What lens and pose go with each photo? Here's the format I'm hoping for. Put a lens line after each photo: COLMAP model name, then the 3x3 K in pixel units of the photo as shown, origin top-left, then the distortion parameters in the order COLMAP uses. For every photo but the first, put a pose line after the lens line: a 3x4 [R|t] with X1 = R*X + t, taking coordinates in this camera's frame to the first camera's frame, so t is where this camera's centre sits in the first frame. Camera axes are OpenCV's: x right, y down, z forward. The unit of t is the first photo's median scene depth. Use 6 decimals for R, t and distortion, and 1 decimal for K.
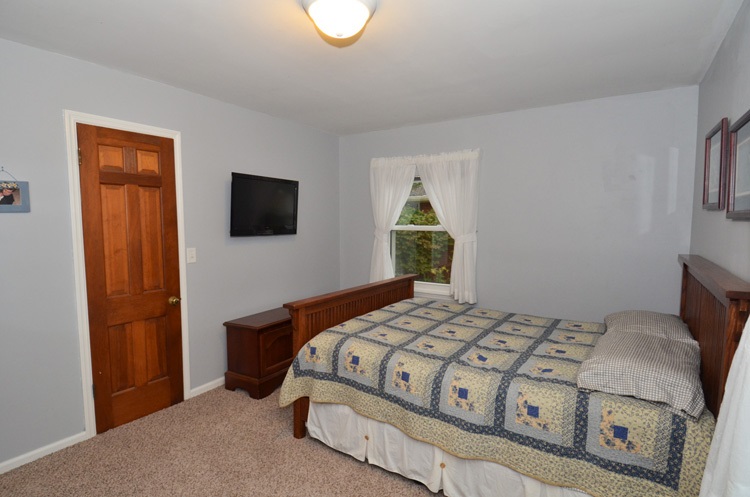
lens RADIAL K [[386.1, 0, 376.7], [0, 386.1, 250.6], [0, 0, 1]] dist [0.007437, -0.021755]
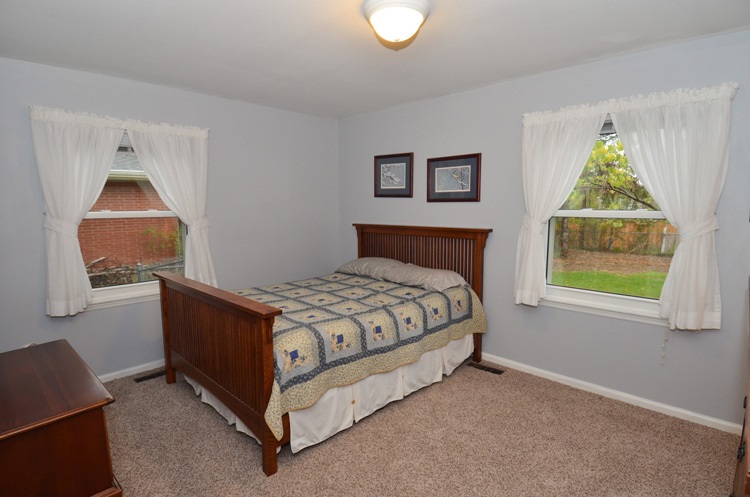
lens RADIAL K [[386.1, 0, 375.4], [0, 386.1, 252.7], [0, 0, 1]] dist [0.007437, -0.021755]
pose [[0.192492, -0.125430, 0.973249, -0.994531], [0.080820, 0.990454, 0.111663, -0.052706], [-0.977965, 0.057163, 0.200792, 0.669516]]
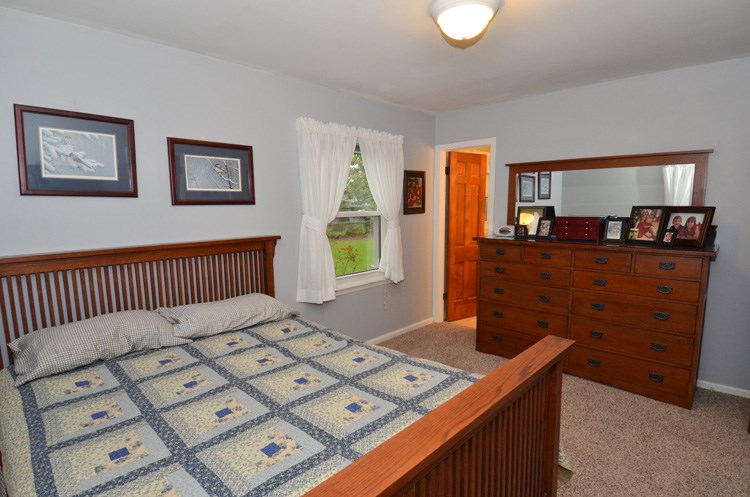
lens RADIAL K [[386.1, 0, 372.8], [0, 386.1, 249.5], [0, 0, 1]] dist [0.007437, -0.021755]
pose [[-0.983371, -0.005536, 0.181526, -0.036867], [0.028796, 0.982137, 0.185950, -0.126971], [-0.179313, 0.188085, -0.965645, 1.728237]]
